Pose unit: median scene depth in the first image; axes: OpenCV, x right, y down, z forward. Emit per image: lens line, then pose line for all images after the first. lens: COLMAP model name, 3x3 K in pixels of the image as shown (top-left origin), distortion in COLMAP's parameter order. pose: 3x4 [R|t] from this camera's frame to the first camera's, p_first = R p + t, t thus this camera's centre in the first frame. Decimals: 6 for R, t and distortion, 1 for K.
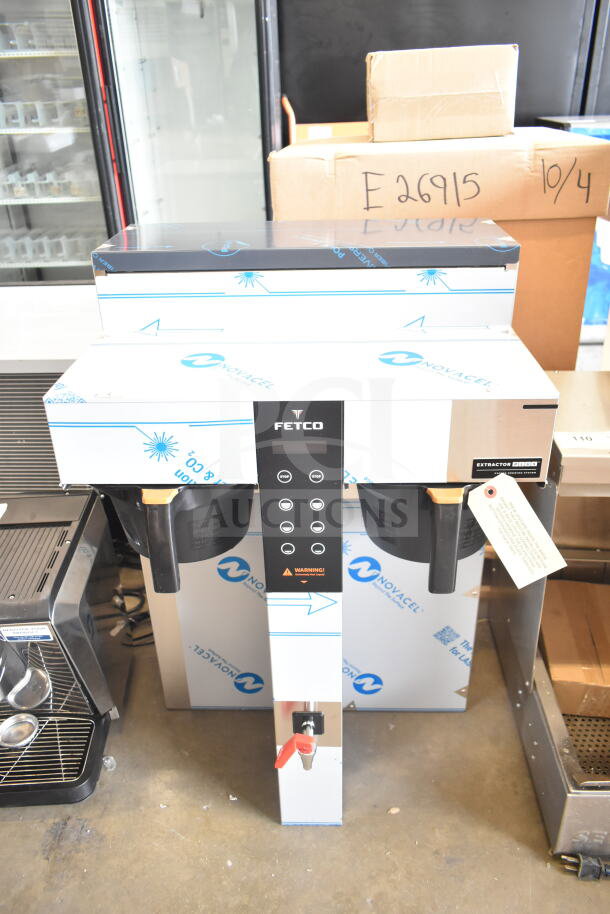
lens RADIAL K [[683.3, 0, 307.7], [0, 683.3, 460.6], [0, 0, 1]] dist [-0.022895, 0.008862]
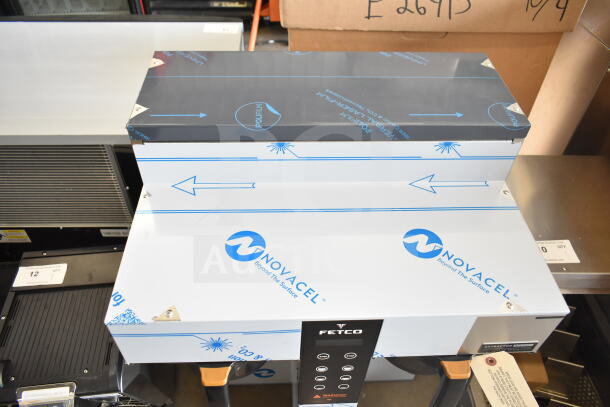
lens RADIAL K [[456.0, 0, 302.2], [0, 456.0, 200.1], [0, 0, 1]] dist [-0.022895, 0.008862]
pose [[0.996315, -0.015515, 0.084360, -0.106628], [-0.009784, 0.956528, 0.291475, -0.372505], [-0.085215, -0.291226, 0.952851, 0.273961]]
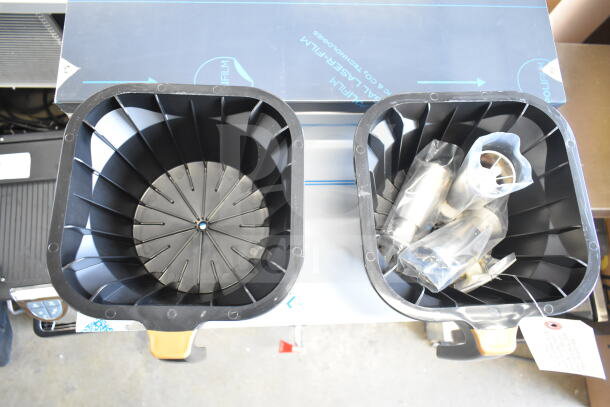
lens RADIAL K [[456.0, 0, 302.6], [0, 456.0, 198.7], [0, 0, 1]] dist [-0.022895, 0.008862]
pose [[0.994403, -0.038269, 0.098477, -0.080160], [-0.044238, 0.695628, 0.717038, -0.576137], [-0.095943, -0.717382, 0.690042, 0.488787]]
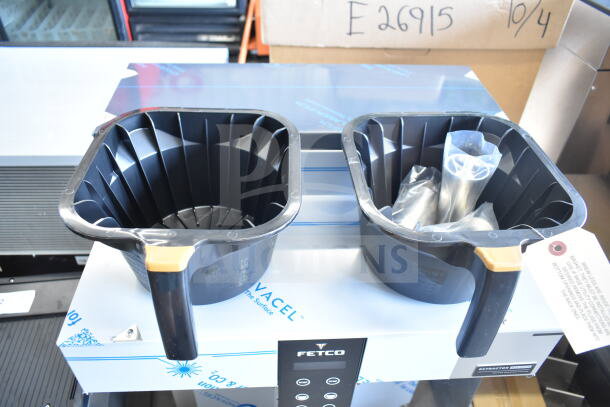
lens RADIAL K [[456.0, 0, 301.6], [0, 456.0, 199.2], [0, 0, 1]] dist [-0.022895, 0.008862]
pose [[0.994349, -0.013364, 0.105316, -0.086727], [-0.009417, 0.977030, 0.212892, -0.329013], [-0.105742, -0.212681, 0.971383, 0.302286]]
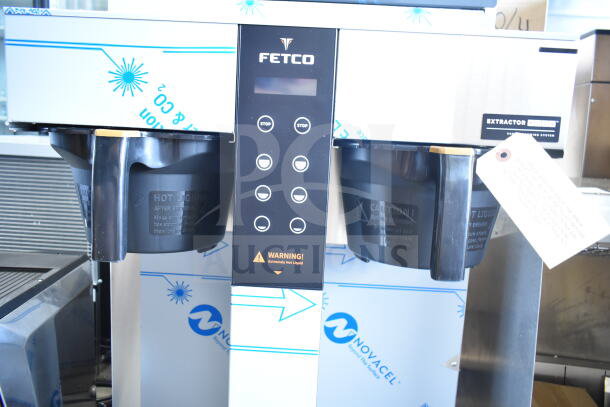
lens RADIAL K [[456.0, 0, 303.0], [0, 456.0, 206.5], [0, 0, 1]] dist [-0.022895, 0.008862]
pose [[0.997371, 0.070982, 0.014584, 0.010038], [-0.062002, 0.940076, -0.335280, 0.252917], [-0.037509, 0.333495, 0.942006, 0.396414]]
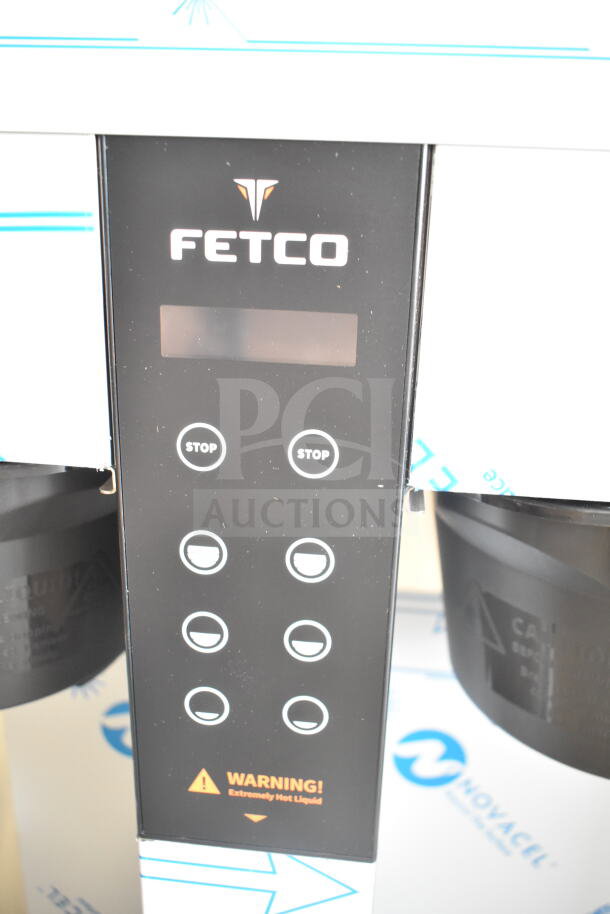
lens RADIAL K [[790.7, 0, 316.7], [0, 790.7, 464.0], [0, 0, 1]] dist [-0.030795, 0.011071]
pose [[0.996052, 0.075552, -0.046602, 0.023898], [-0.081485, 0.986457, -0.142348, 0.059032], [0.035217, 0.145584, 0.988719, 0.549681]]
